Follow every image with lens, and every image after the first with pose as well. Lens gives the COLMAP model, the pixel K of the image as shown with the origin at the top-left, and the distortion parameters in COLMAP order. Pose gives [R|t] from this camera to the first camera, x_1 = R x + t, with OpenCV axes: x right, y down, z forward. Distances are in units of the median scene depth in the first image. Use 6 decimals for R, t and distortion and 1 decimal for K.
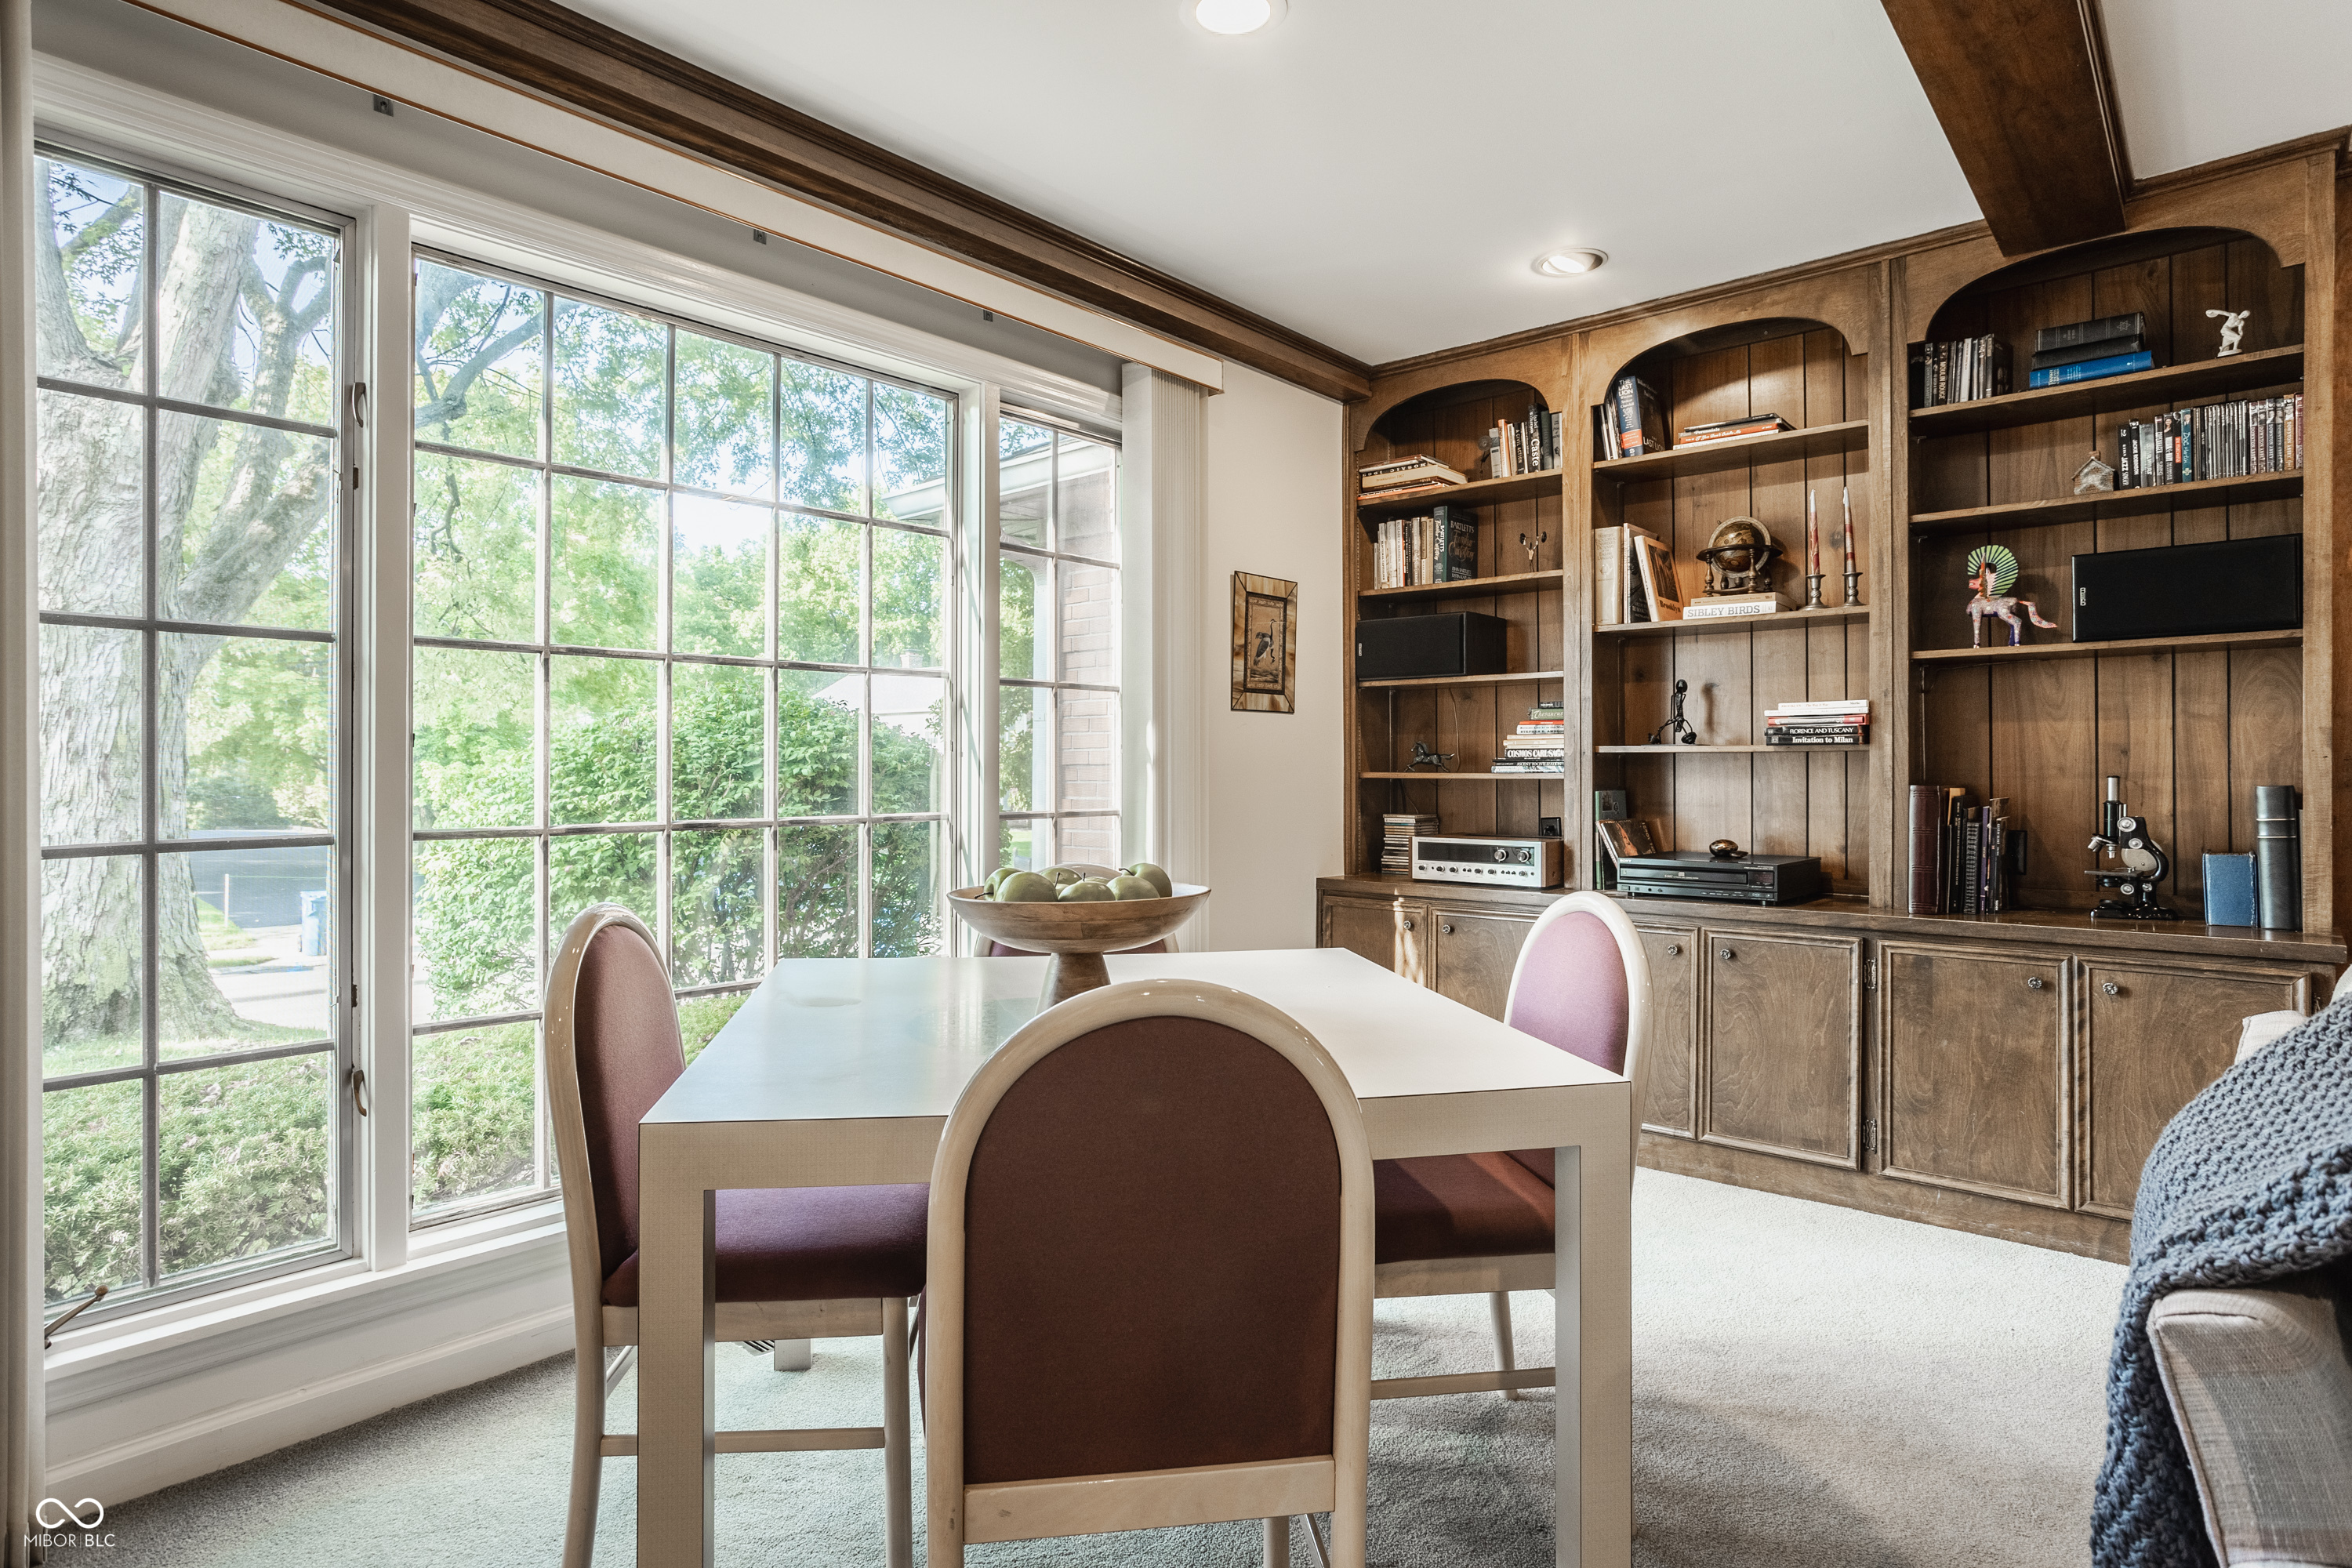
lens RADIAL K [[1279.1, 0, 1172.2], [0, 1279.1, 759.9], [0, 0, 1]] dist [0.002205, 0.003841]
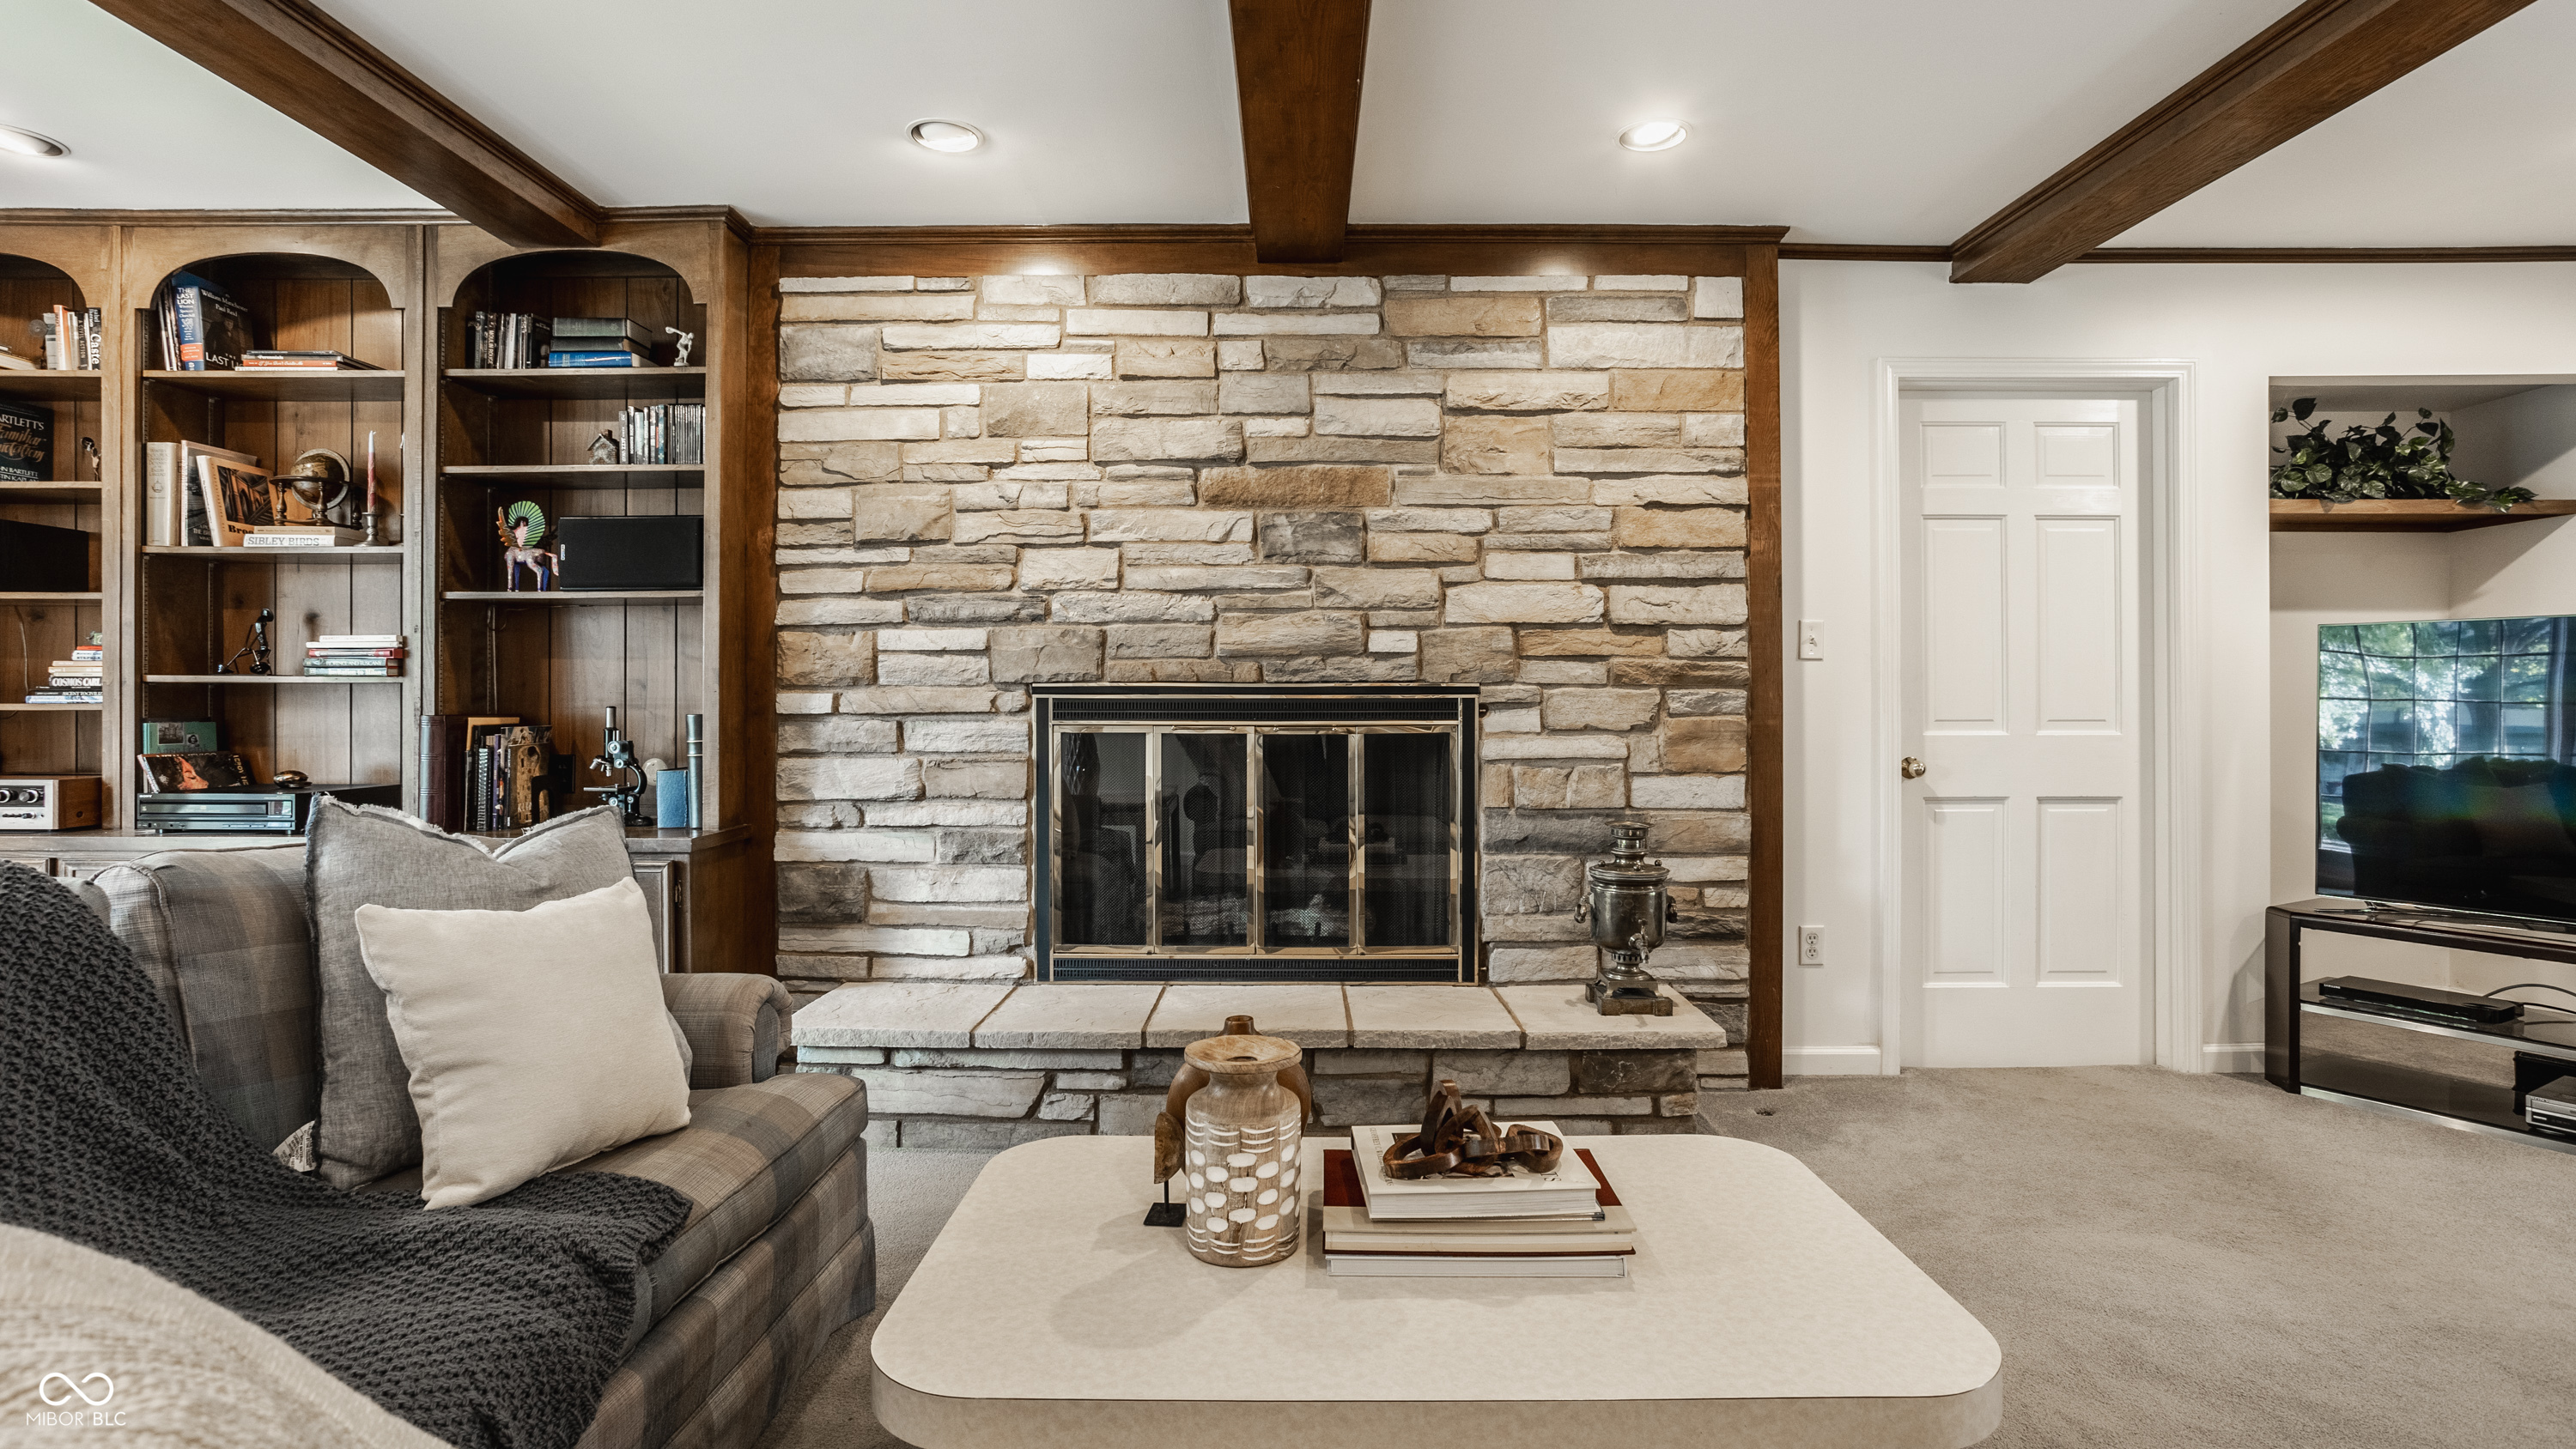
lens RADIAL K [[1267.3, 0, 1296.9], [0, 1267.3, 713.2], [0, 0, 1]] dist [-0.021748, 0.005499]
pose [[0.752624, -0.001545, 0.658449, 0.374463], [-0.006661, 0.999928, 0.009960, 0.002451], [-0.658417, -0.011882, 0.752559, -0.244165]]
